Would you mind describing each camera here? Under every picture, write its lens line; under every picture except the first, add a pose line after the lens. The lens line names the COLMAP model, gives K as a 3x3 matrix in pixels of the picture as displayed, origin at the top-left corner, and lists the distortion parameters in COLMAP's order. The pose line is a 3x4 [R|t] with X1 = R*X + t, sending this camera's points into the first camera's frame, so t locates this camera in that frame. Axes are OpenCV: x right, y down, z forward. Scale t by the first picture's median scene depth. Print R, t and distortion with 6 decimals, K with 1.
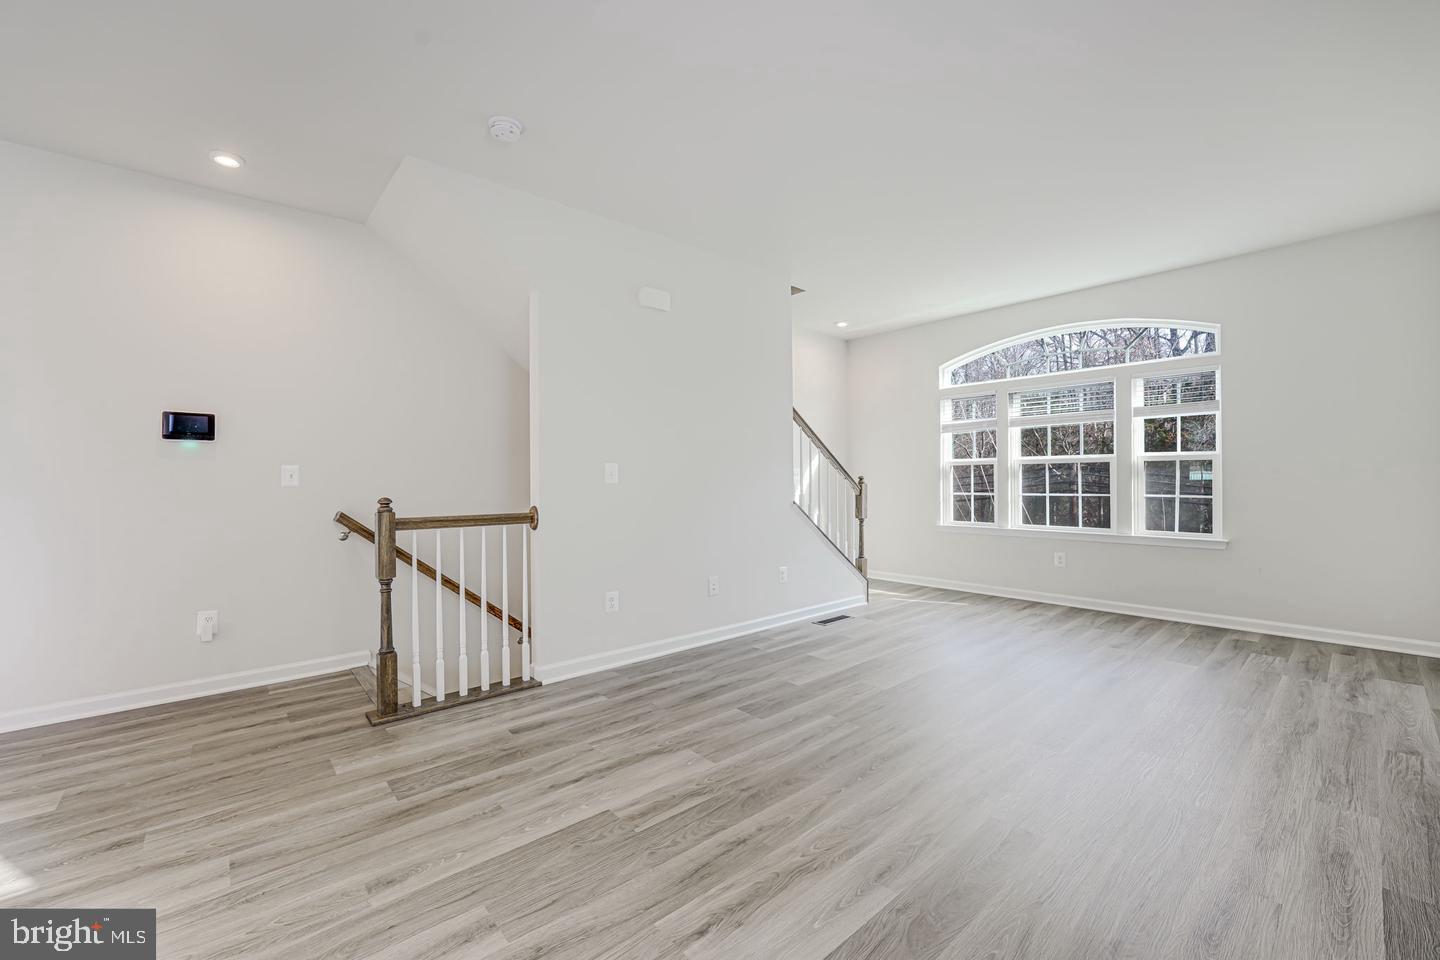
lens RADIAL K [[585.6, 0, 717.6], [0, 585.6, 477.5], [0, 0, 1]] dist [-0.015536, 0.000443]
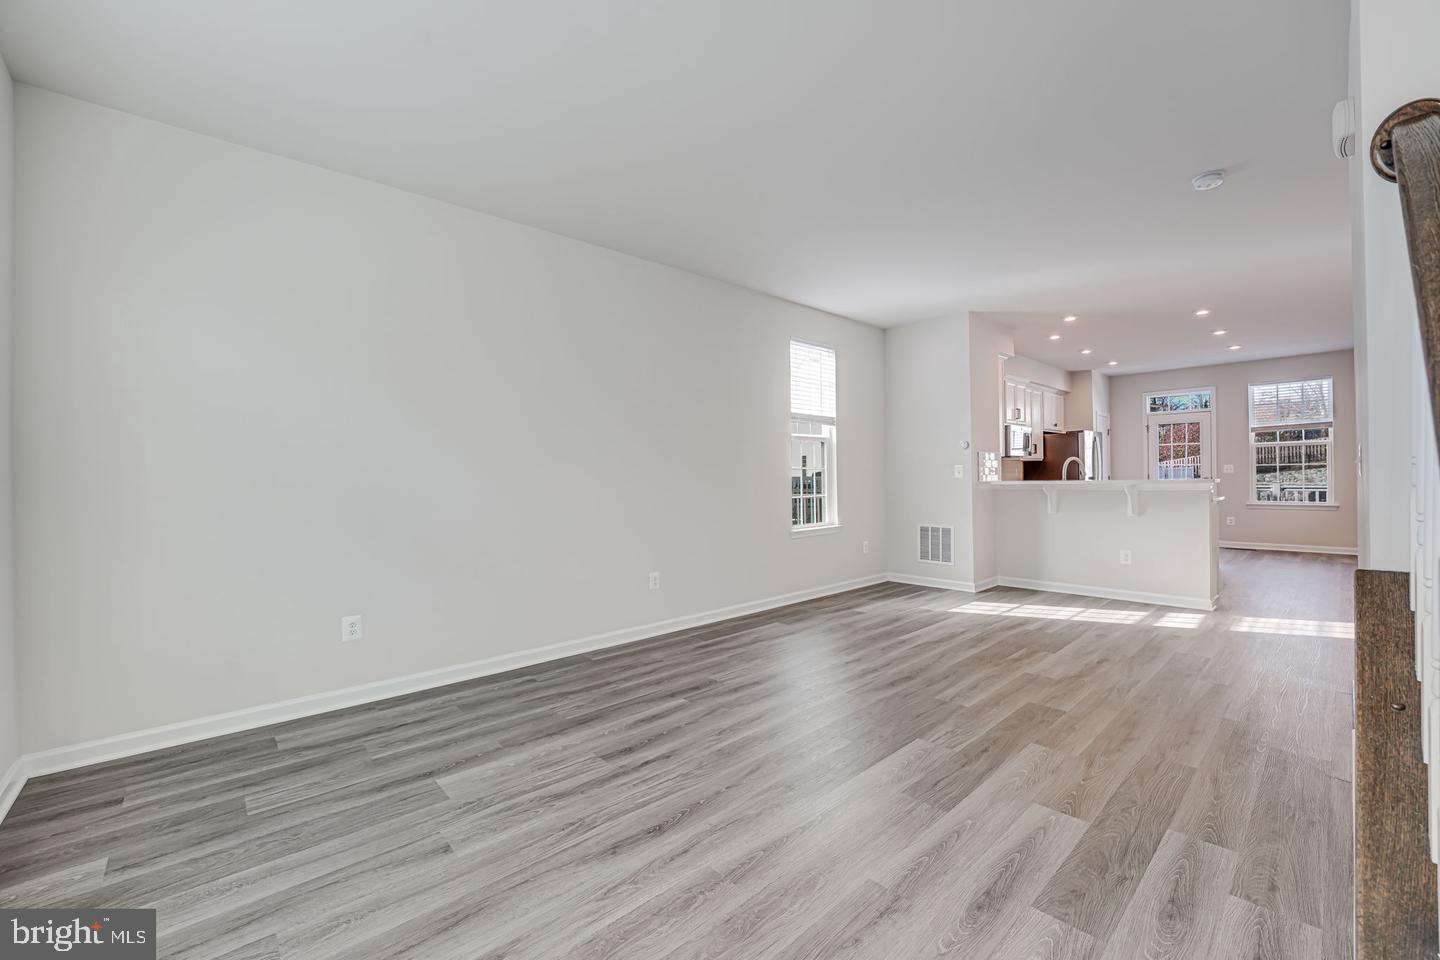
lens RADIAL K [[583.4, 0, 717.4], [0, 583.4, 478.3], [0, 0, 1]] dist [-0.025473, 0.000494]
pose [[-0.999714, 0.019431, -0.013943, 0.448687], [0.019409, 0.999810, 0.001739, -0.003148], [0.013974, 0.001468, -0.999901, 1.413794]]
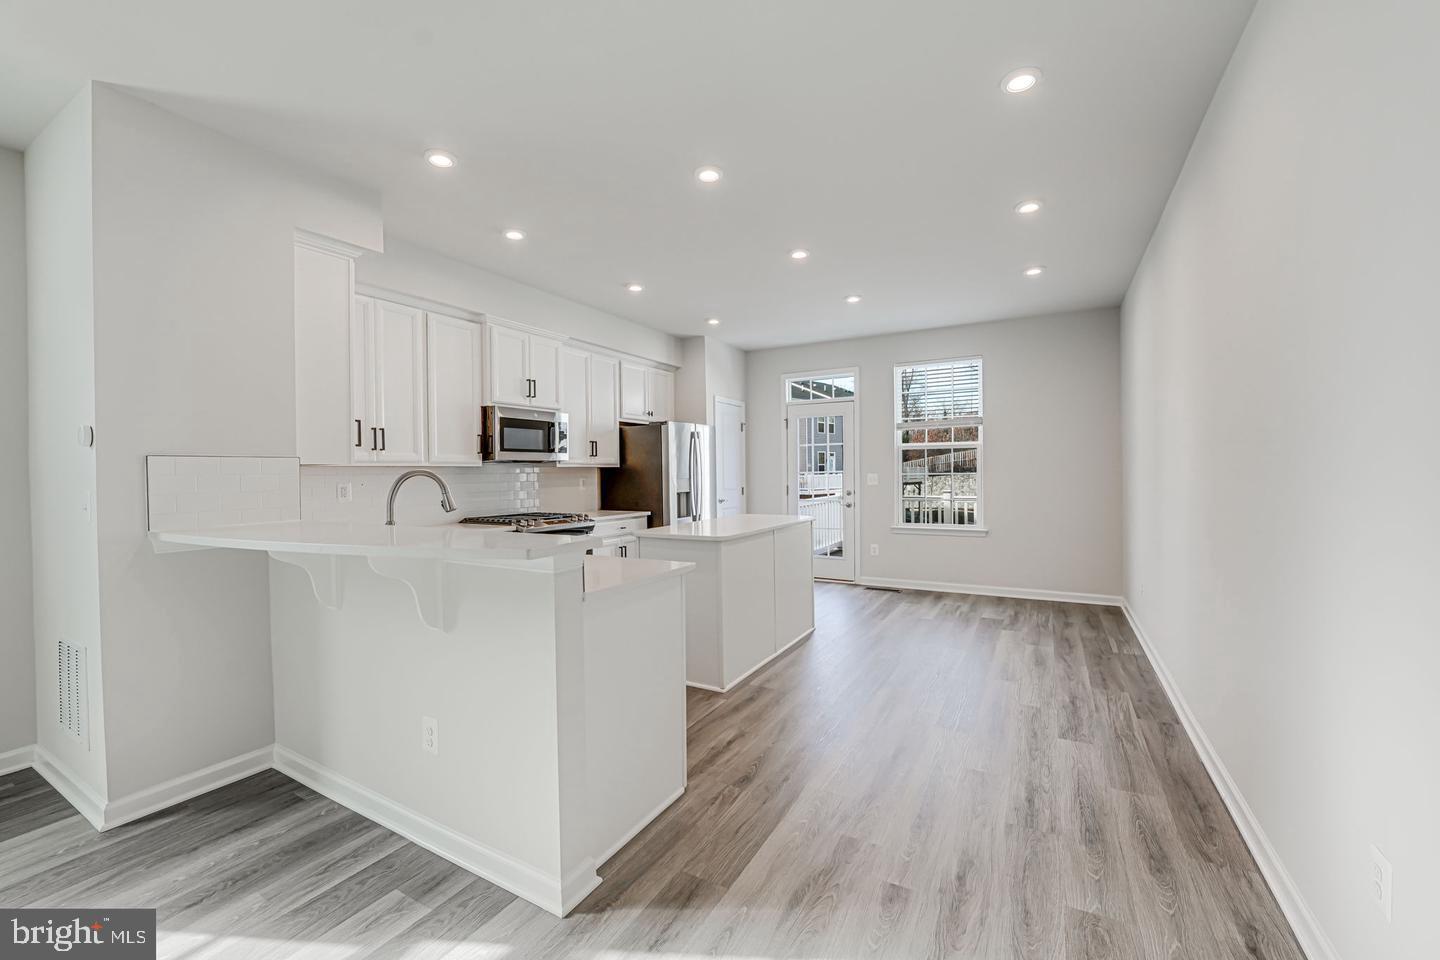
lens RADIAL K [[585.6, 0, 717.6], [0, 585.6, 477.5], [0, 0, 1]] dist [-0.015536, 0.000443]
pose [[-0.943396, 0.019989, -0.331064, -0.570400], [0.016745, 0.999780, 0.012651, -0.030415], [0.331244, 0.006391, -0.943523, 0.675336]]
